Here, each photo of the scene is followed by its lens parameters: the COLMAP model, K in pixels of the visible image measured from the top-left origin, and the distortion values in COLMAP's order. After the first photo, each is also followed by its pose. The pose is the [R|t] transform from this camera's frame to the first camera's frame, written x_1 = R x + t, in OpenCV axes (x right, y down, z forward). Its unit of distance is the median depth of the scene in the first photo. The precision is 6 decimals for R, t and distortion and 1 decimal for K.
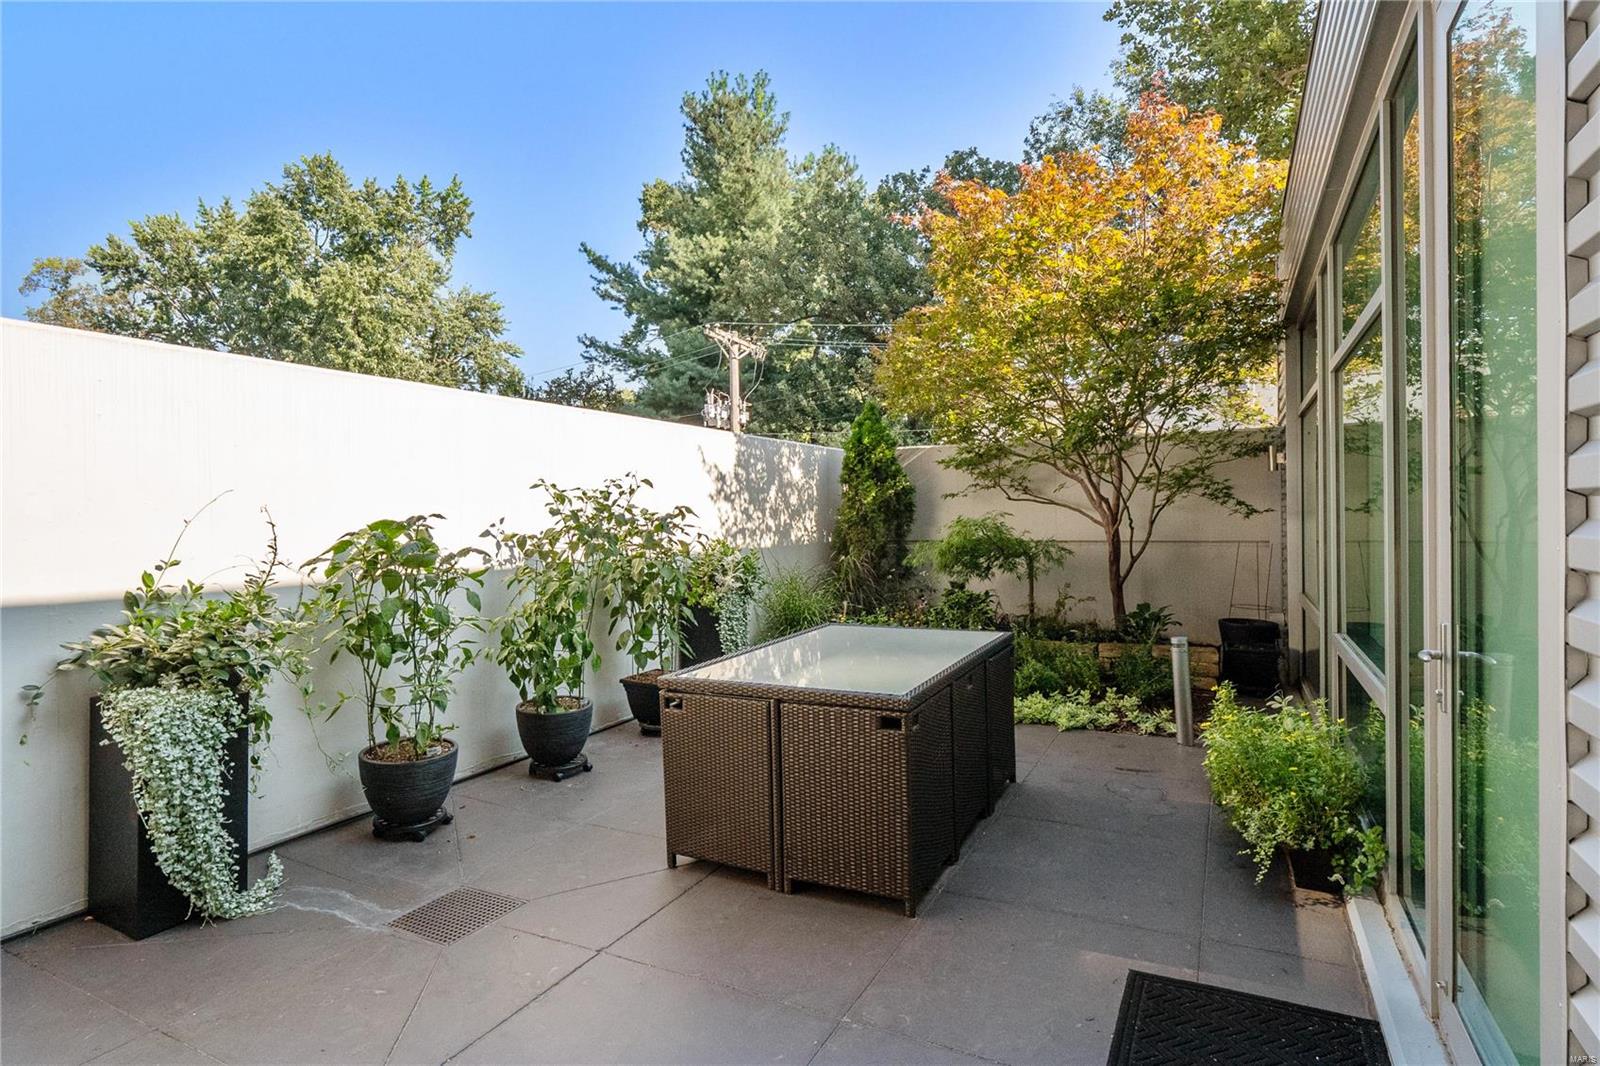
lens RADIAL K [[841.3, 0, 799.8], [0, 841.3, 514.9], [0, 0, 1]] dist [-0.014820, -0.000404]
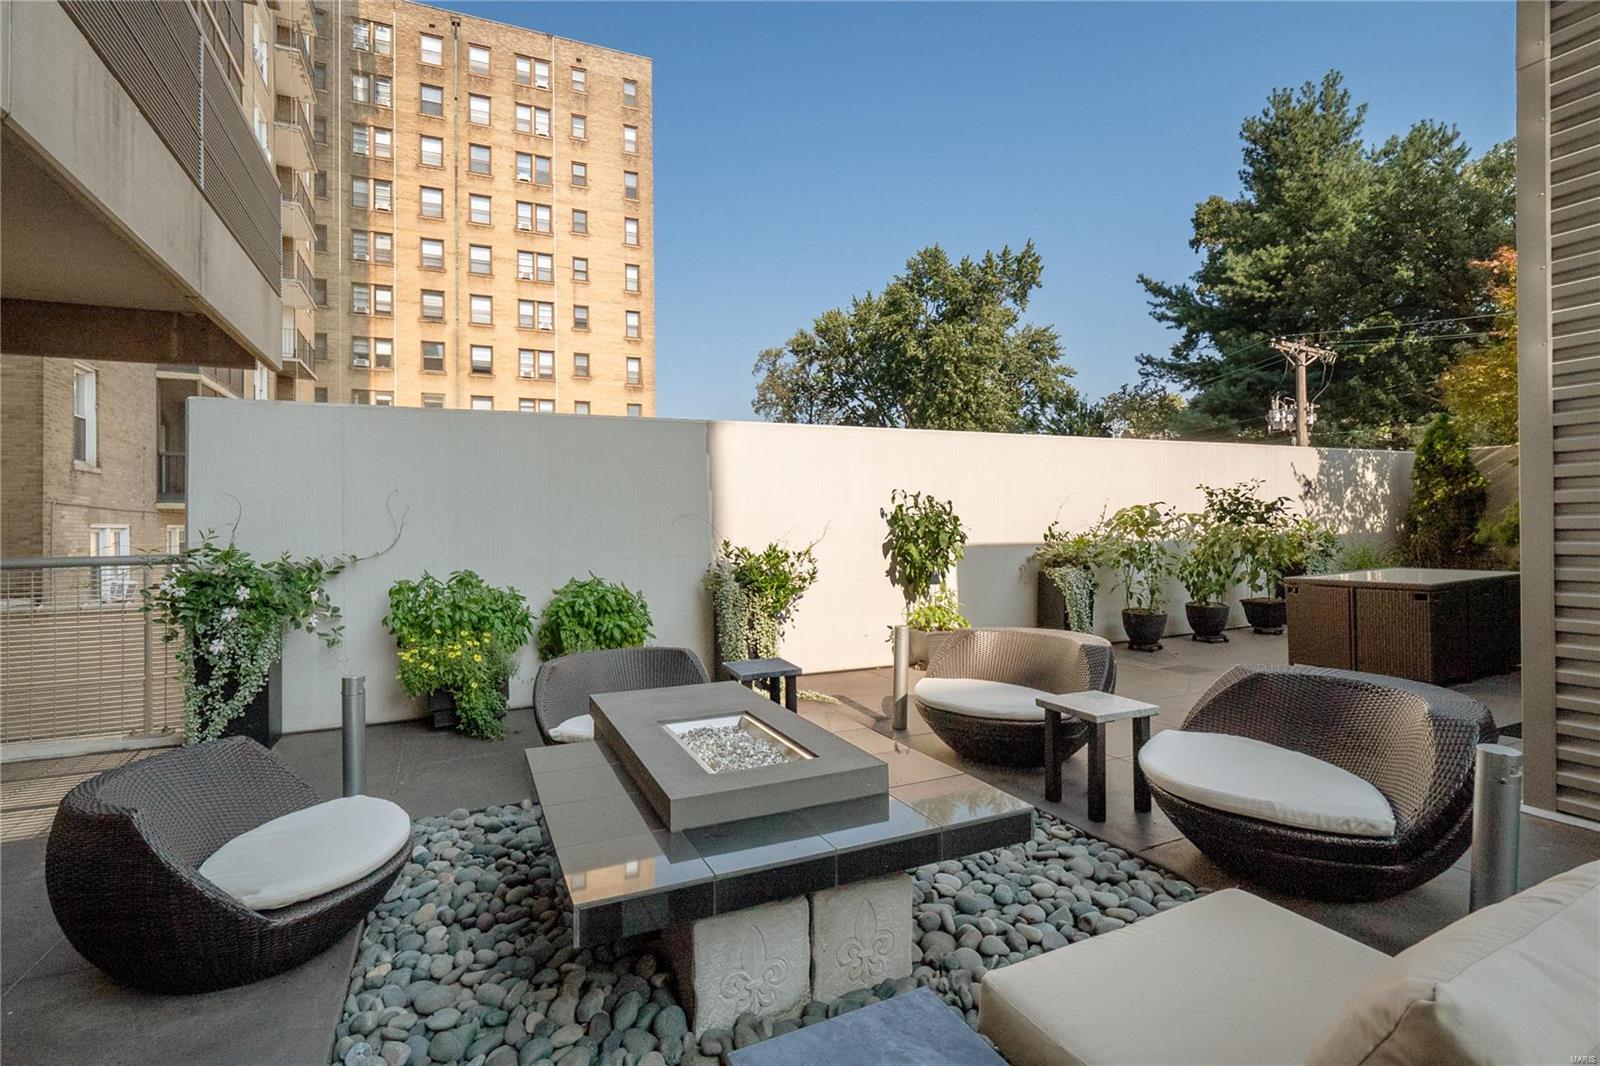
lens RADIAL K [[743.9, 0, 800.0], [0, 743.9, 533.0], [0, 0, 1]] dist [-0.005652, -0.000172]
pose [[0.788826, 0.007339, -0.614573, 0.001301], [0.008319, 0.999710, 0.022616, 0.002196], [0.614561, -0.022952, 0.788535, -0.094481]]
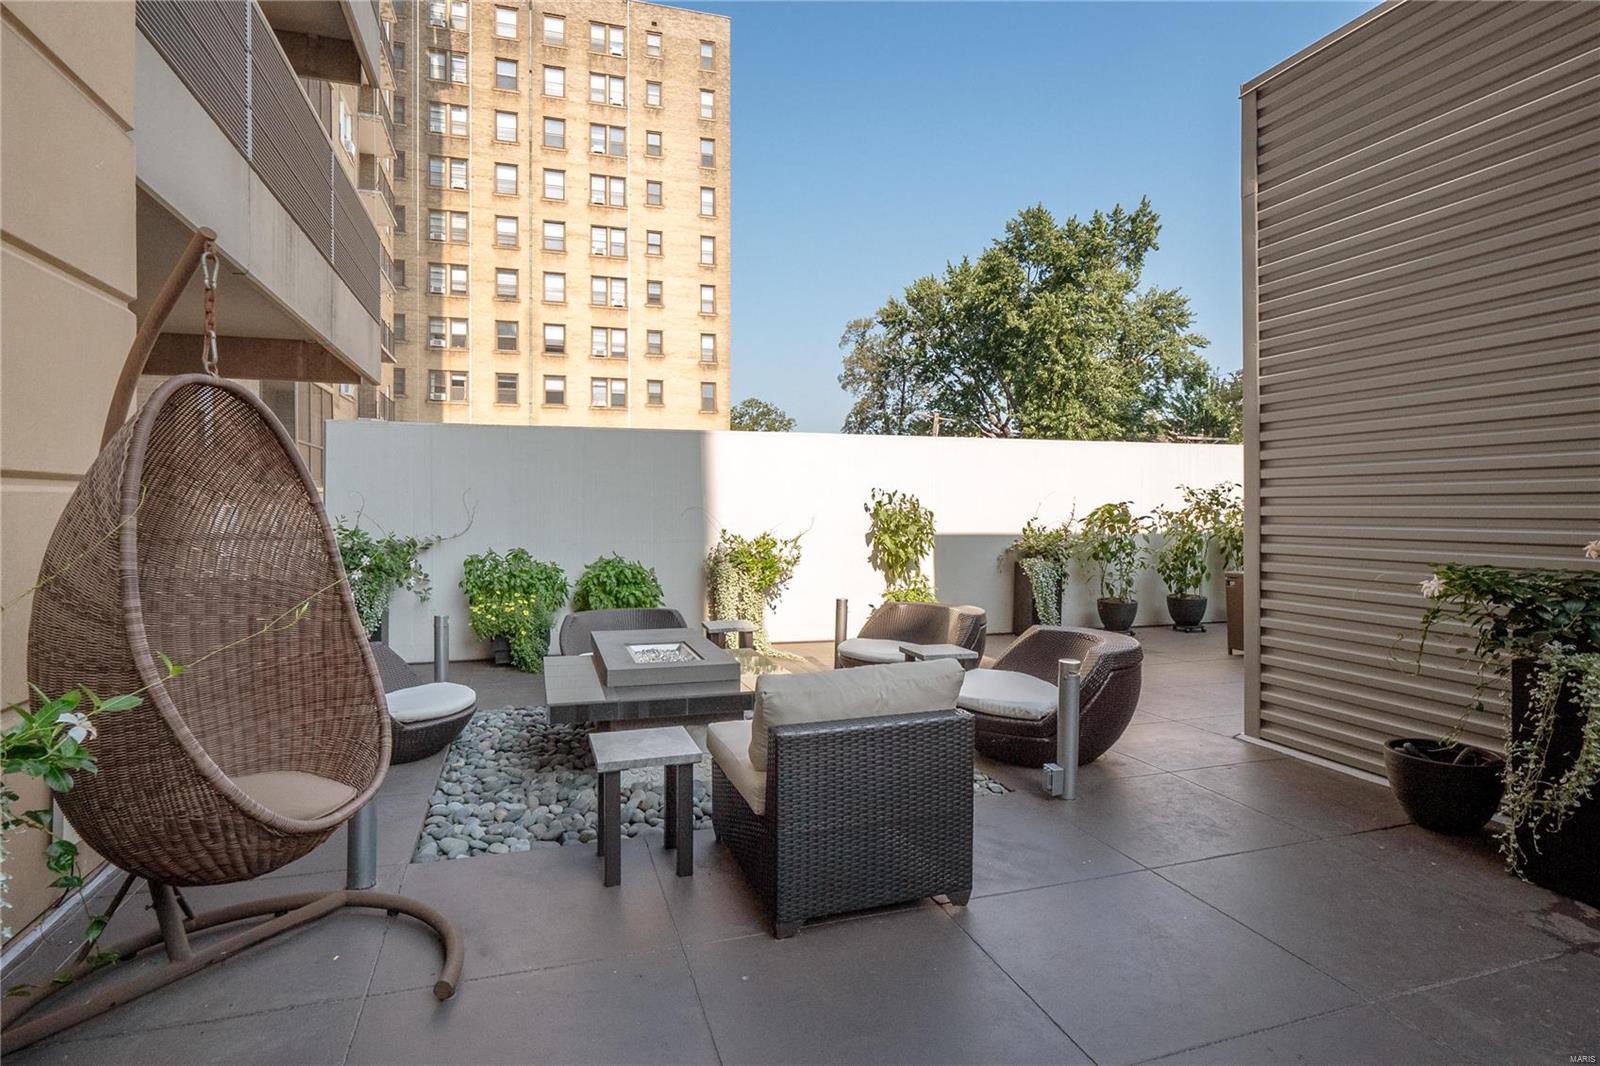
lens RADIAL K [[824.8, 0, 805.4], [0, 824.8, 525.6], [0, 0, 1]] dist [0.002270, 0.025130]
pose [[0.715133, 0.024953, -0.698543, 0.046830], [-0.005500, 0.999533, 0.030074, 0.000207], [0.698967, -0.017665, 0.714936, -0.113511]]
